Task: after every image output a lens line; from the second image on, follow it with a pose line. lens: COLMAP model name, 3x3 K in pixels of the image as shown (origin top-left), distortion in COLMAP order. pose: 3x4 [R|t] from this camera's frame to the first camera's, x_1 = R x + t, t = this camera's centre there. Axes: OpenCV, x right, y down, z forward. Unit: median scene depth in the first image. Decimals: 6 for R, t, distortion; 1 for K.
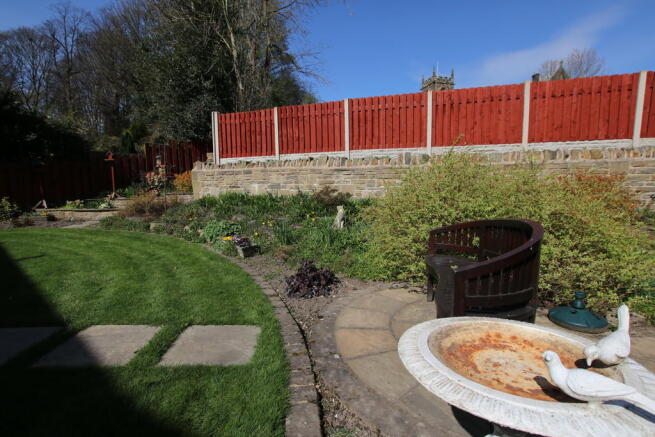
lens RADIAL K [[310.5, 0, 327.5], [0, 310.5, 218.5], [0, 0, 1]] dist [-0.023149, 0.001740]
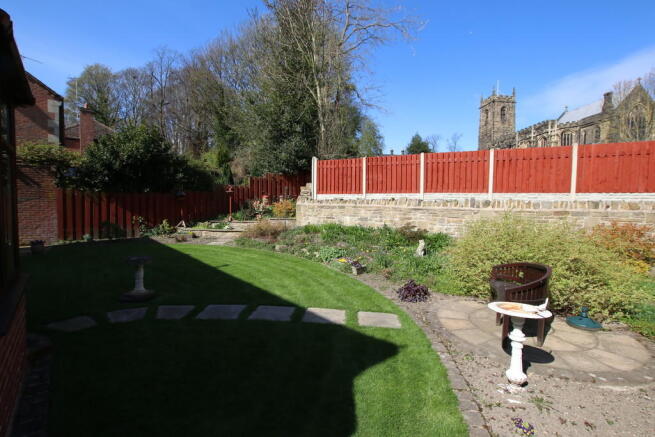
lens RADIAL K [[310.5, 0, 327.5], [0, 310.5, 218.5], [0, 0, 1]] dist [-0.023149, 0.001740]
pose [[0.986850, 0.029885, -0.158854, -0.121381], [-0.037788, 0.998182, -0.046960, -0.043812], [0.157162, 0.052346, 0.986185, -0.330018]]
